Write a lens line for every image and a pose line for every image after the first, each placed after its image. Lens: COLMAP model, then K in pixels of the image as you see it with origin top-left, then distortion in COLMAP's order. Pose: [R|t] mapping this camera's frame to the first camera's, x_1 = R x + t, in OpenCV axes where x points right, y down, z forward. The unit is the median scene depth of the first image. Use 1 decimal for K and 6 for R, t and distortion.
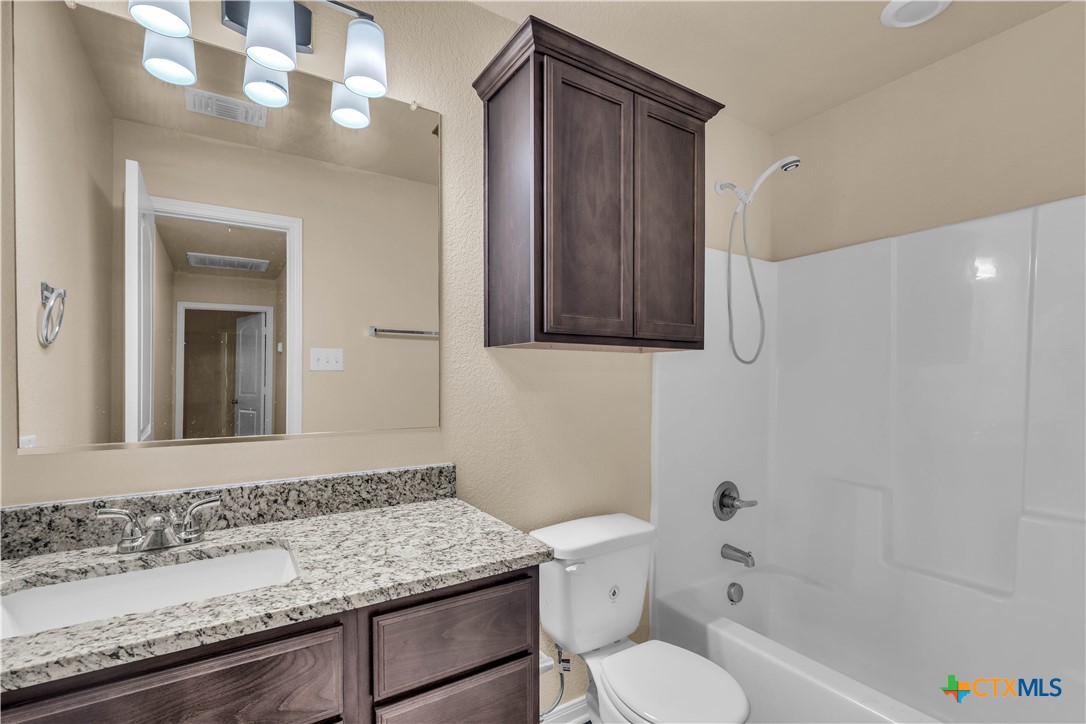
lens RADIAL K [[499.6, 0, 555.9], [0, 499.6, 379.1], [0, 0, 1]] dist [-0.006369, 0.000609]
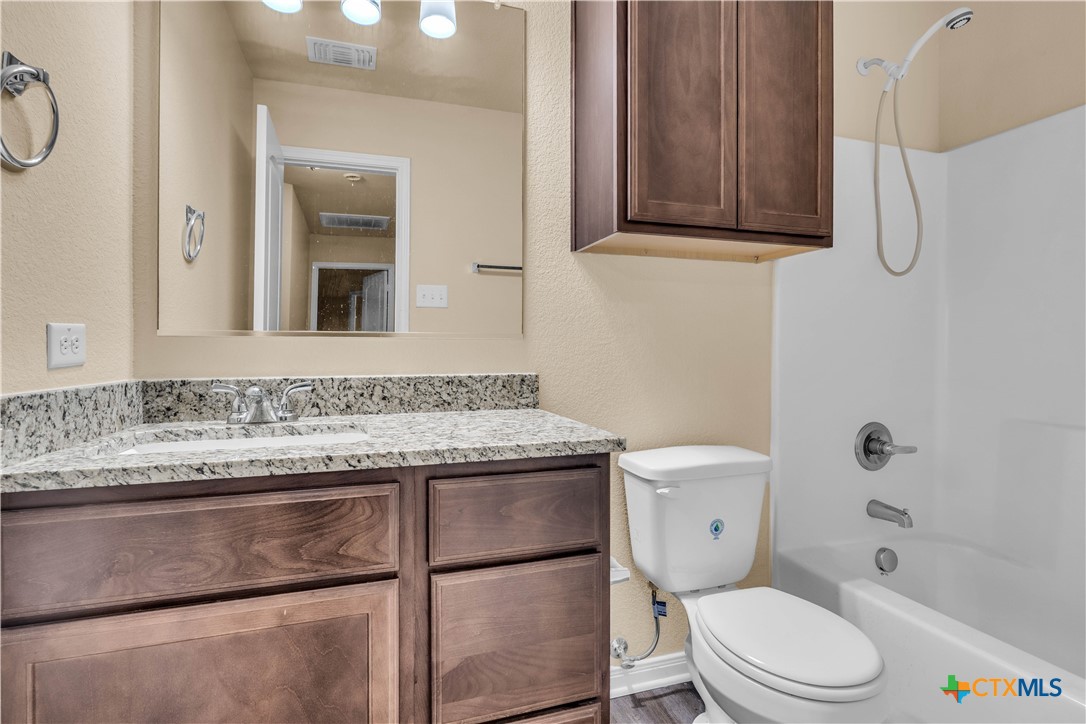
lens RADIAL K [[546.7, 0, 550.2], [0, 546.7, 352.4], [0, 0, 1]] dist [-0.005843, 0.001727]
pose [[0.965925, -0.002599, -0.258810, 0.088434], [-0.001736, 0.999862, -0.016519, 0.149093], [0.258817, 0.016405, 0.965787, 0.009260]]
